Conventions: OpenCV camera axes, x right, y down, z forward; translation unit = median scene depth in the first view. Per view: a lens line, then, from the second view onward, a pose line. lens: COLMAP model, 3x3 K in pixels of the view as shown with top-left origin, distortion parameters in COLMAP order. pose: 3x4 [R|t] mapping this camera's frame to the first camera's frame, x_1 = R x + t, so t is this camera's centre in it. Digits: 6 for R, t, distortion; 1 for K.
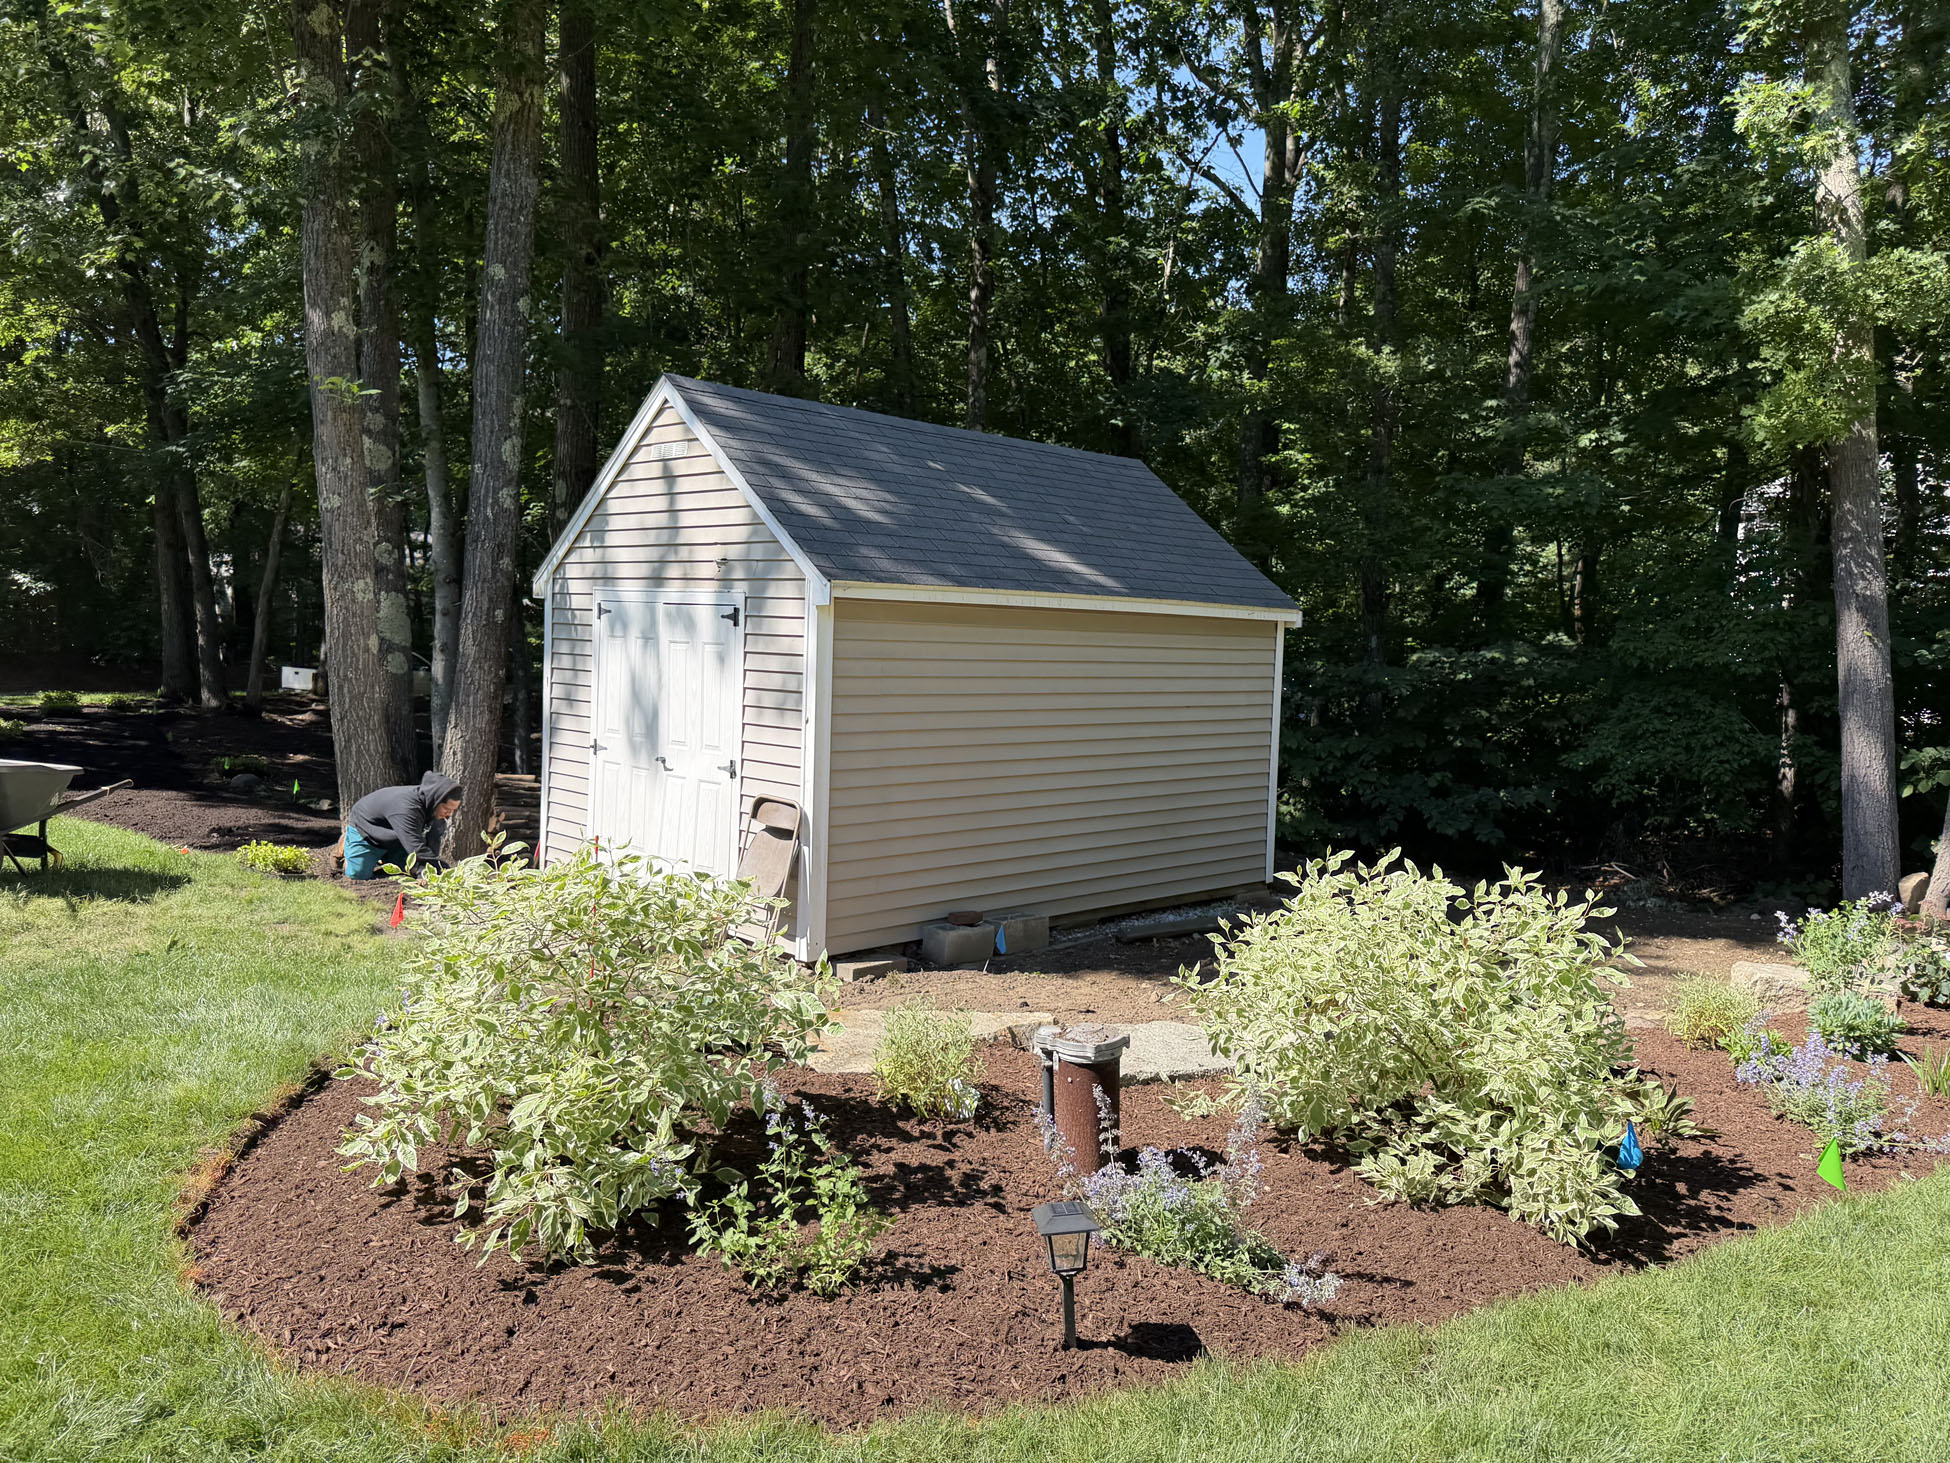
lens RADIAL K [[1416.9, 0, 1008.7], [0, 1416.9, 722.0], [0, 0, 1]] dist [0.084200, -0.097671]
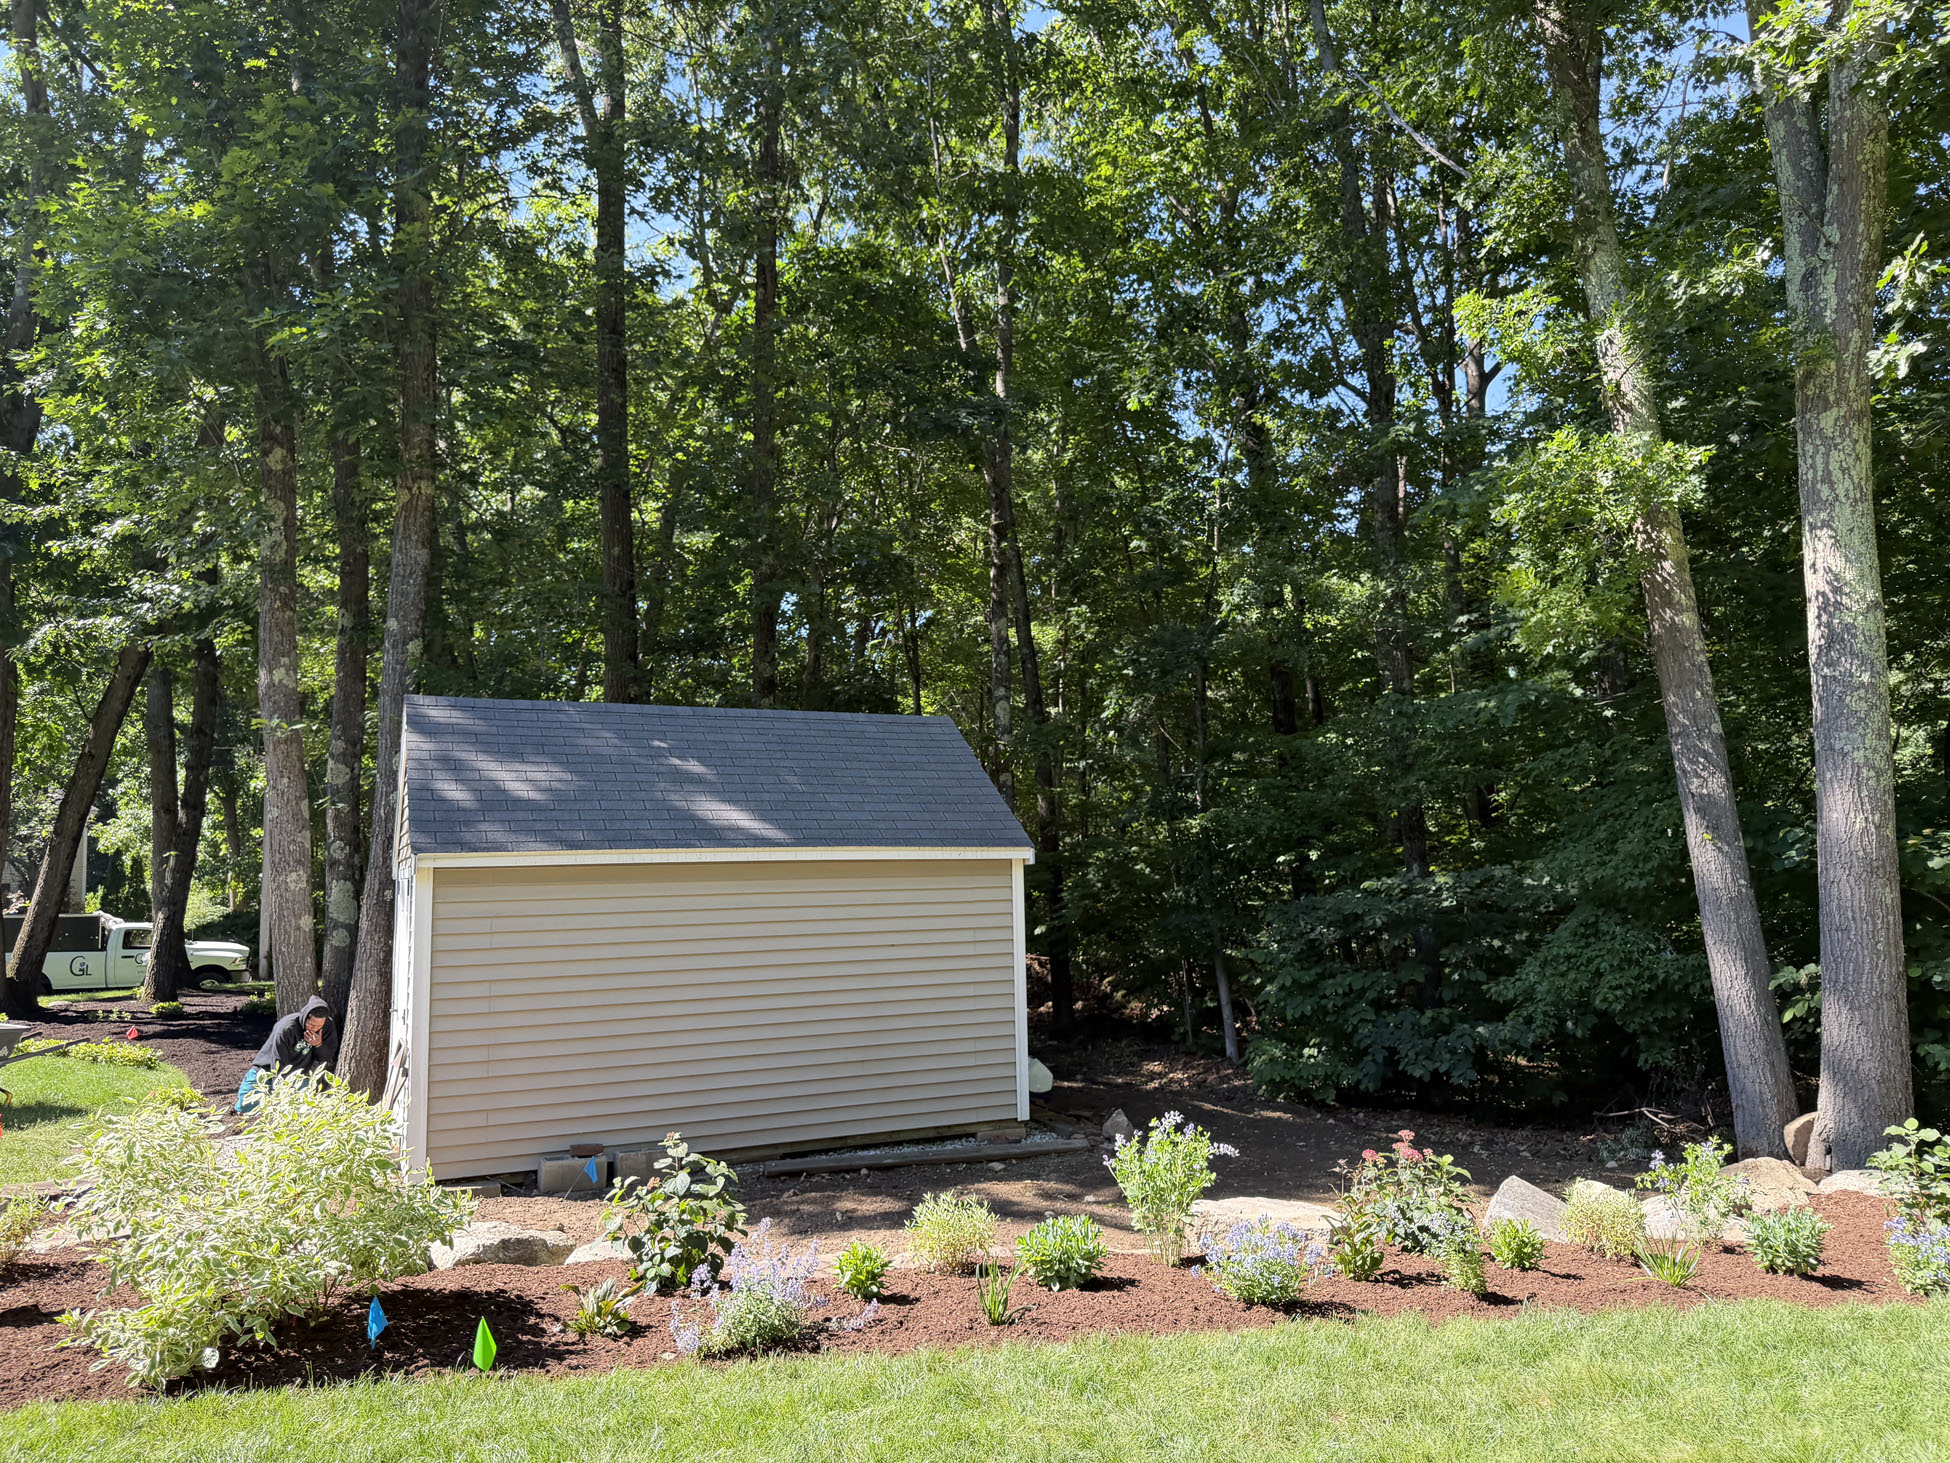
lens RADIAL K [[1411.4, 0, 981.3], [0, 1411.4, 726.3], [0, 0, 1]] dist [0.030418, -0.009604]
pose [[0.942674, -0.089640, -0.321450, 0.464177], [0.031576, 0.982886, -0.181490, 0.017627], [0.332218, 0.160936, 0.929371, 0.018794]]
